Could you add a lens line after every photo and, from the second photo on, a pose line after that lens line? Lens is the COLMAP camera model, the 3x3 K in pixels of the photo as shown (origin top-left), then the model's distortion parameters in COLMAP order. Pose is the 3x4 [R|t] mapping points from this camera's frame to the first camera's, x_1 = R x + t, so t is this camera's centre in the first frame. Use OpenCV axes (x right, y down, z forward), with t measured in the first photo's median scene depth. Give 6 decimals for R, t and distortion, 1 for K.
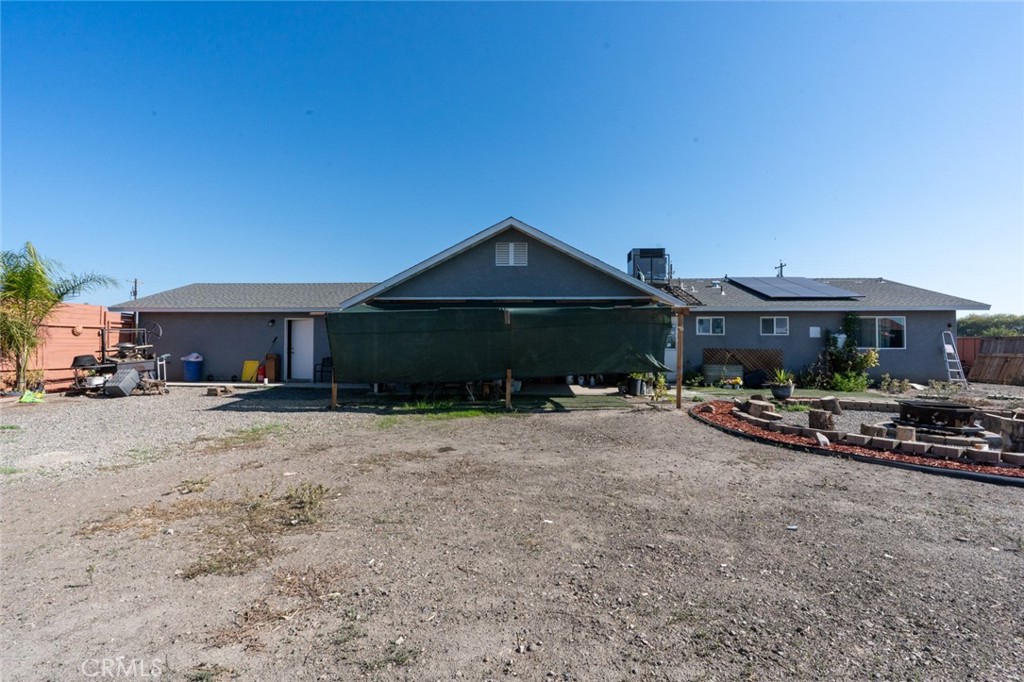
lens RADIAL K [[469.8, 0, 514.2], [0, 469.8, 342.0], [0, 0, 1]] dist [-0.010478, 0.002812]
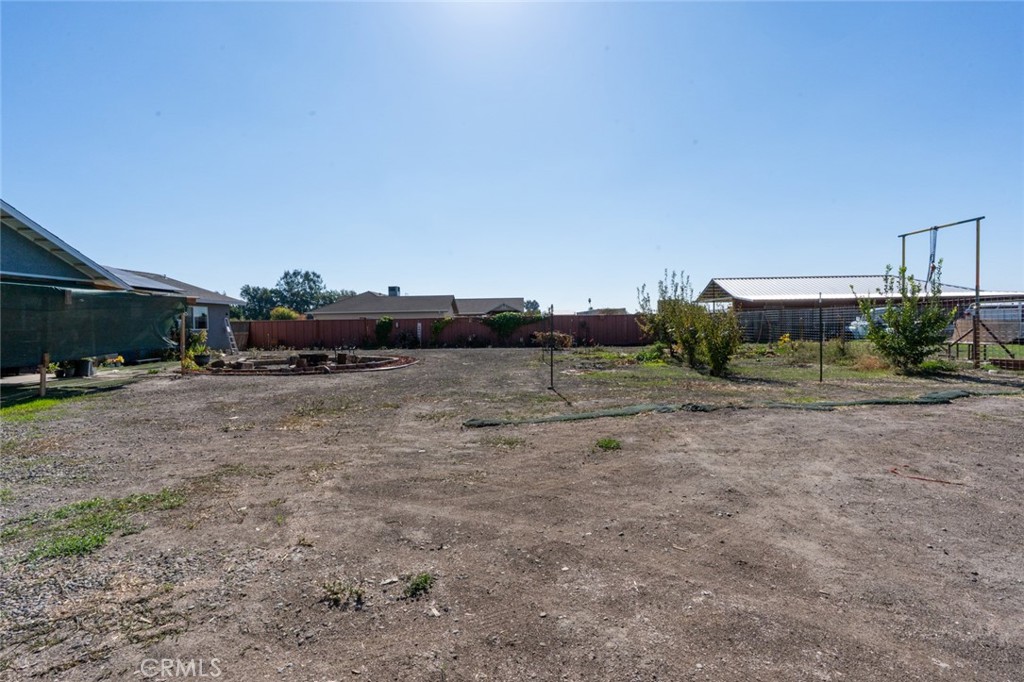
lens RADIAL K [[469.8, 0, 527.2], [0, 469.8, 333.9], [0, 0, 1]] dist [-0.010478, 0.002812]
pose [[-0.037933, -0.018328, 0.999112, -0.667435], [0.003096, 0.999825, 0.018459, 0.004253], [-0.999275, 0.003793, -0.037870, 0.068956]]
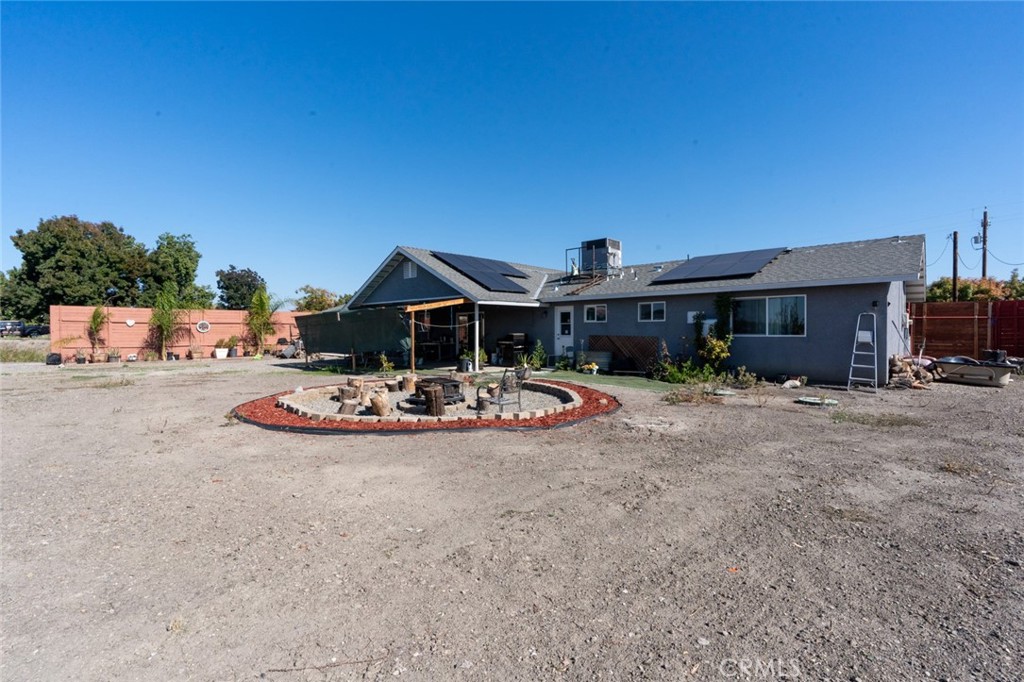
lens RADIAL K [[469.8, 0, 501.6], [0, 469.8, 337.5], [0, 0, 1]] dist [-0.010478, 0.002812]
pose [[0.757106, 0.002034, -0.653289, 0.997427], [0.015053, 0.999675, 0.020558, -0.006603], [0.653119, -0.025399, 0.756829, 0.080273]]
